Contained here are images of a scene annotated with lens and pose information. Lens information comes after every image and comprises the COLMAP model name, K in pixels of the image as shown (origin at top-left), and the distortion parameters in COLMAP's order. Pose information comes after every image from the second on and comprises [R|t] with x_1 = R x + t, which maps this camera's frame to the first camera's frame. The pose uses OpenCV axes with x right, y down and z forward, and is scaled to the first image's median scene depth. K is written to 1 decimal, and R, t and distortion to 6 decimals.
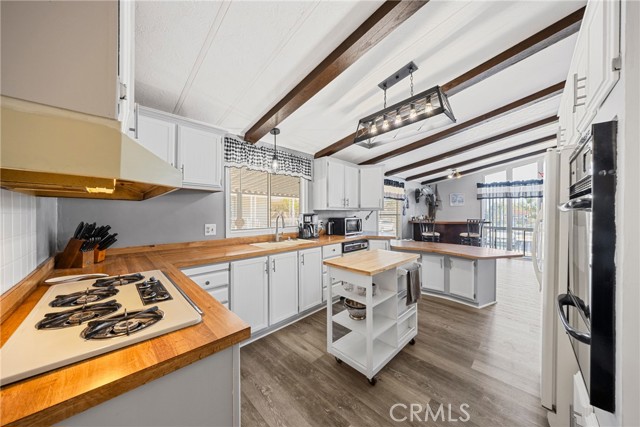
lens RADIAL K [[212.7, 0, 319.1], [0, 212.7, 212.5], [0, 0, 1]] dist [-0.004788, -0.001108]
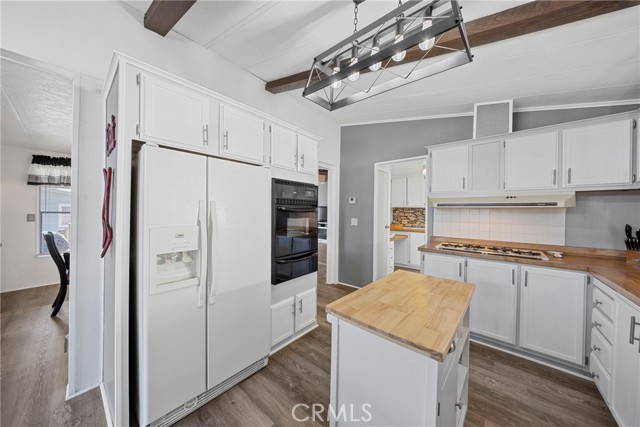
lens RADIAL K [[212.7, 0, 317.5], [0, 212.7, 212.4], [0, 0, 1]] dist [-0.004788, -0.001108]
pose [[-0.996244, -0.010146, -0.085996, 0.273688], [-0.010486, 0.999939, 0.003500, -0.002929], [0.085955, 0.004388, -0.996289, 0.748215]]
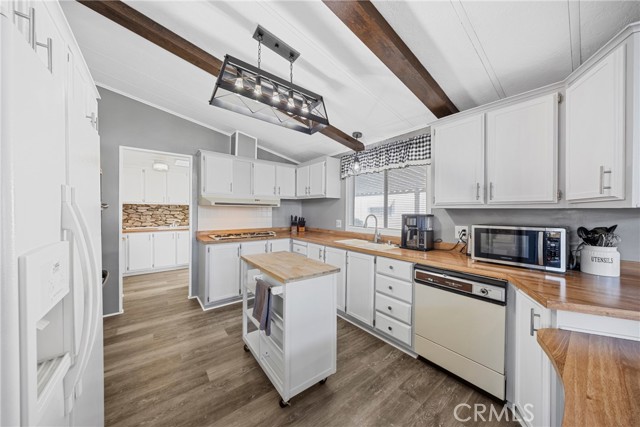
lens RADIAL K [[212.7, 0, 317.5], [0, 212.7, 213.8], [0, 0, 1]] dist [-0.004788, -0.001108]
pose [[-0.116828, 0.010240, -0.993099, 0.557297], [-0.007379, 0.999910, 0.011178, -0.001357], [0.993125, 0.008634, -0.116742, 0.603903]]
